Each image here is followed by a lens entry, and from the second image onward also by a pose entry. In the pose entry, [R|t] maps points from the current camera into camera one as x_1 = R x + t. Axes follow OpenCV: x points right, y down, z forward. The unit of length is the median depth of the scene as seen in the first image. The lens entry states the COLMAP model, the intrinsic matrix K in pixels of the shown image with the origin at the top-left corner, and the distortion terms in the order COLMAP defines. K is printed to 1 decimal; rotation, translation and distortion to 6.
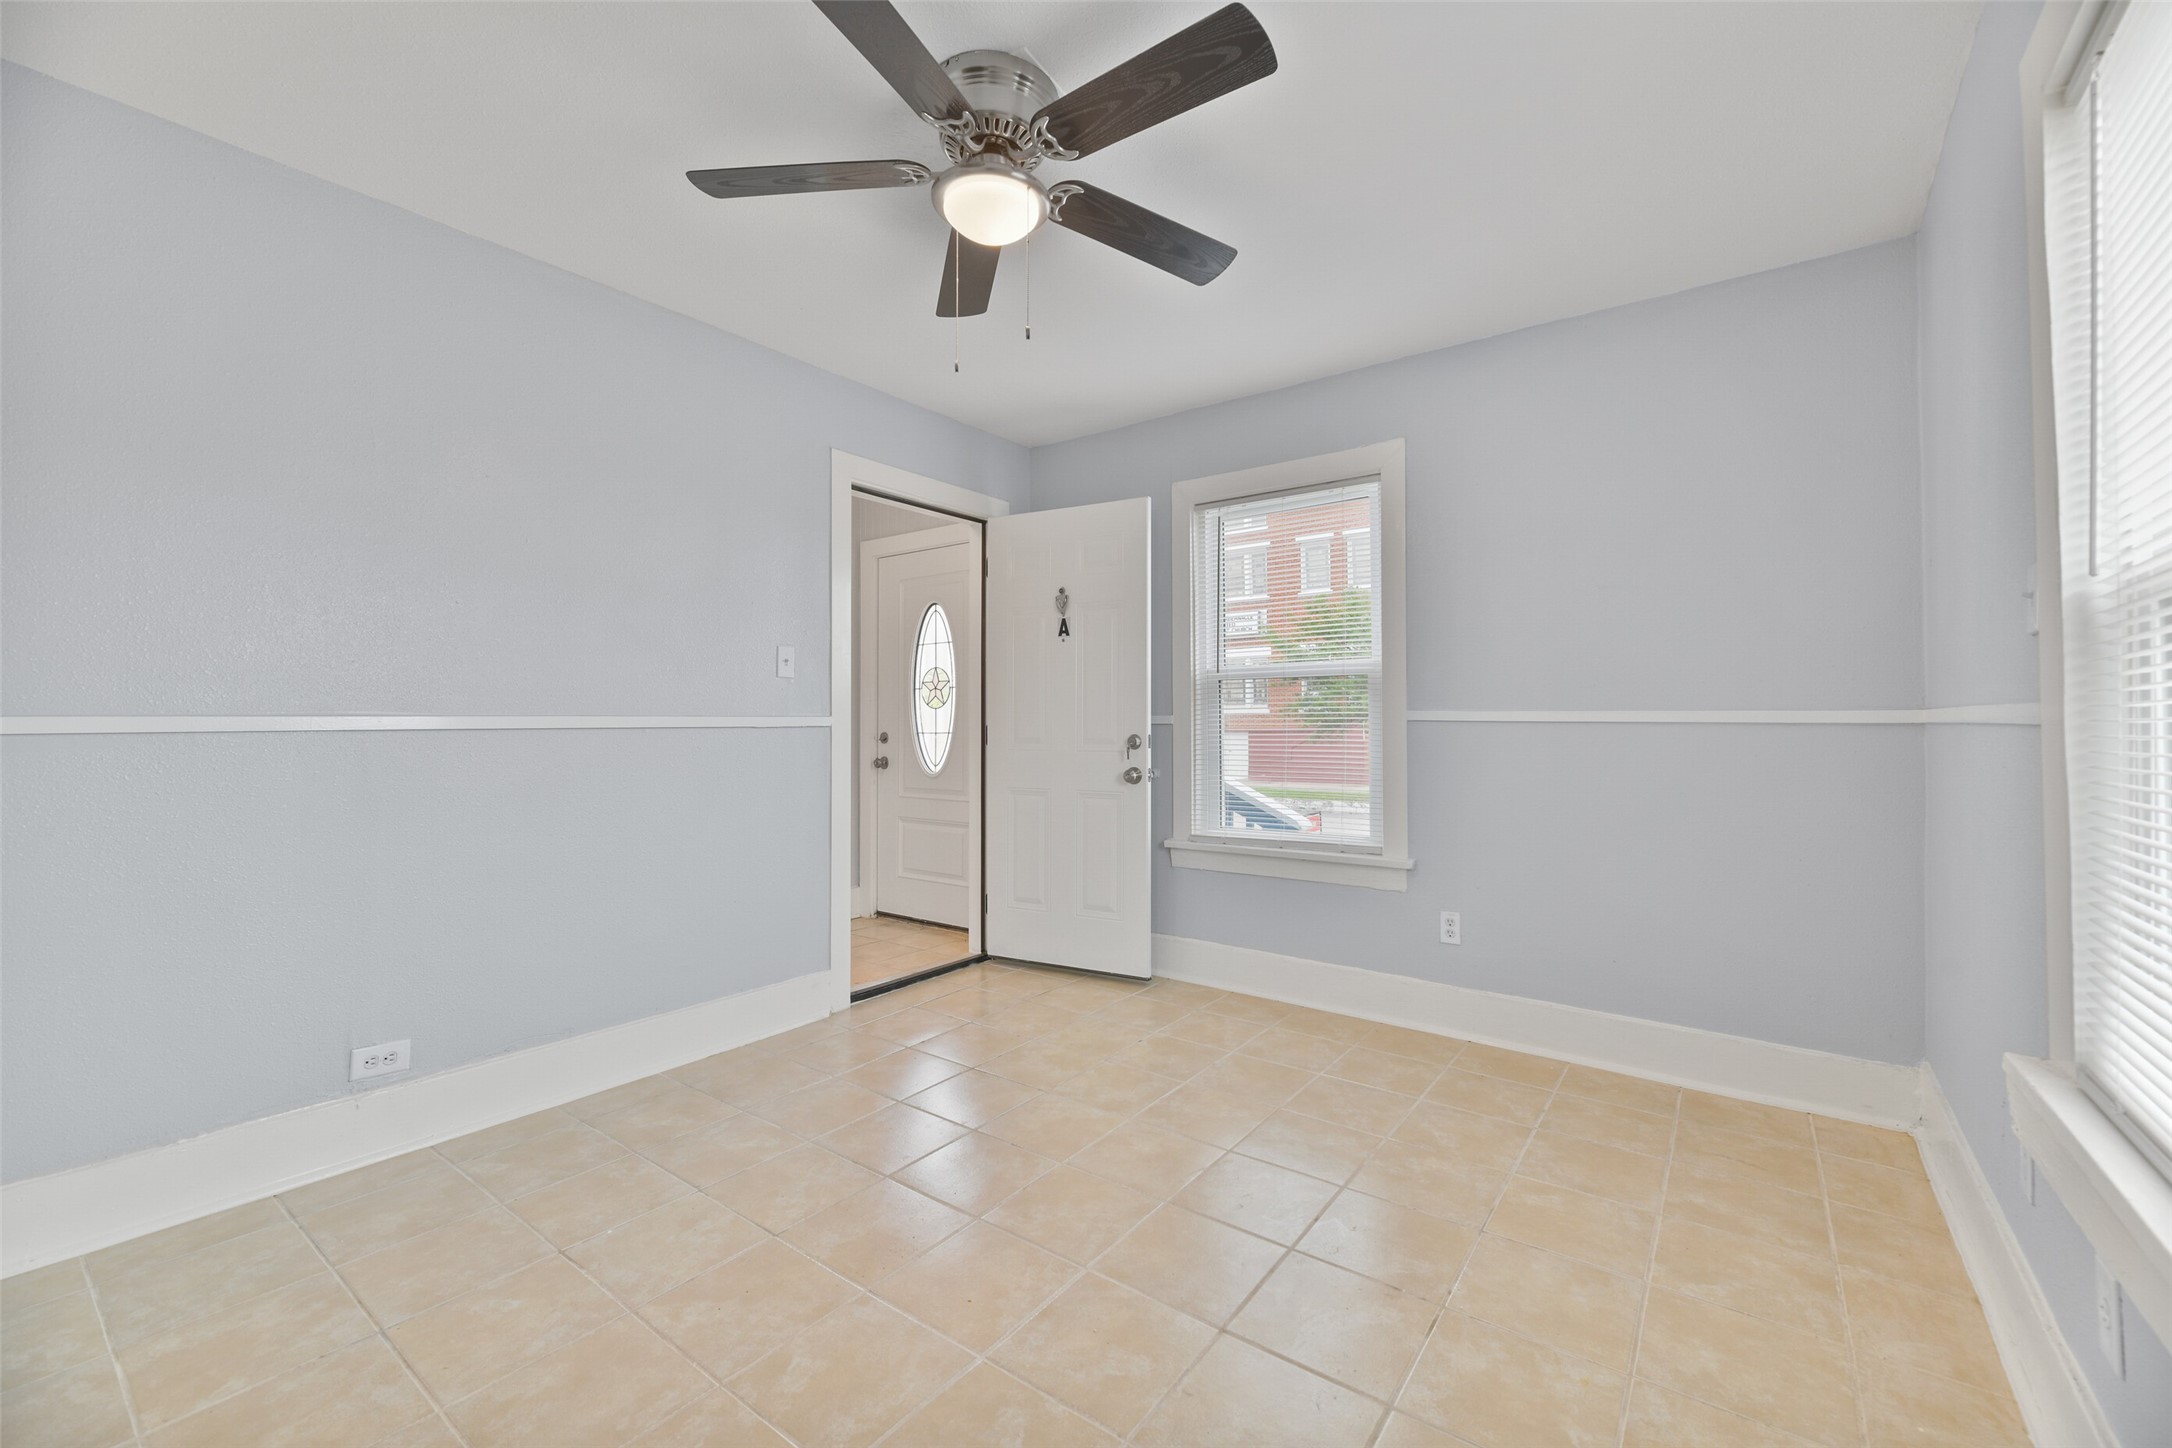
lens RADIAL K [[879.5, 0, 1085.7], [0, 879.5, 726.8], [0, 0, 1]] dist [-0.000884, -0.002760]
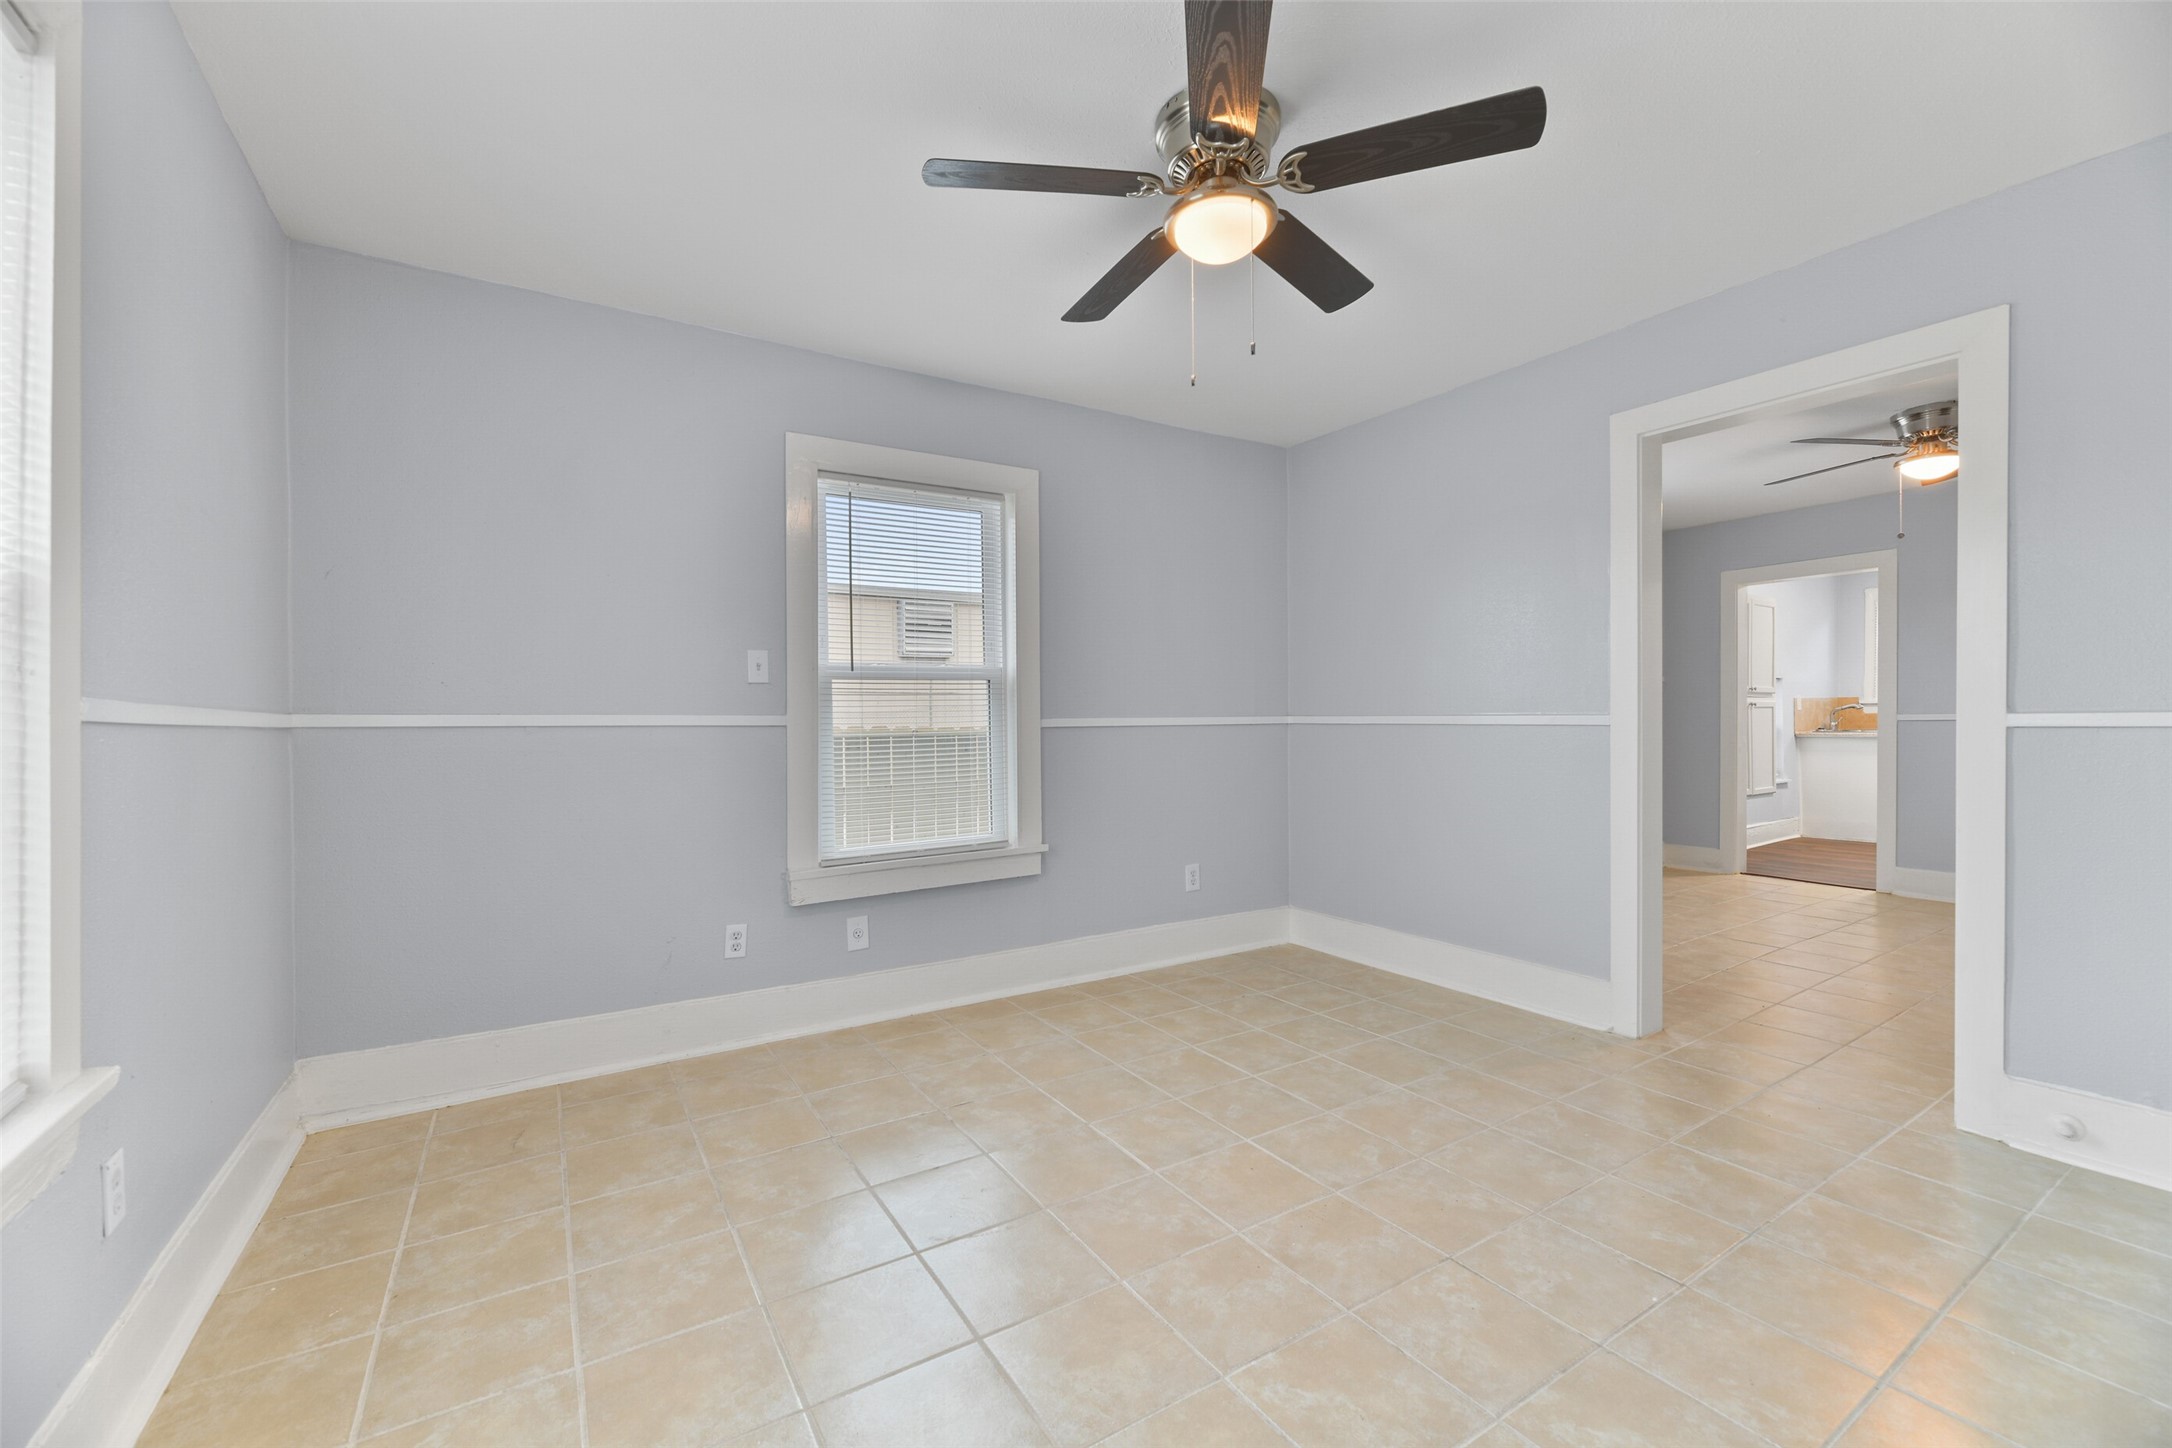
lens RADIAL K [[879.5, 0, 1085.7], [0, 879.5, 726.8], [0, 0, 1]] dist [-0.000884, -0.002760]
pose [[-0.931354, 0.002976, 0.364103, -0.359116], [0.007082, 0.999925, 0.009943, -0.013313], [-0.364047, 0.011839, -0.931305, 2.175441]]
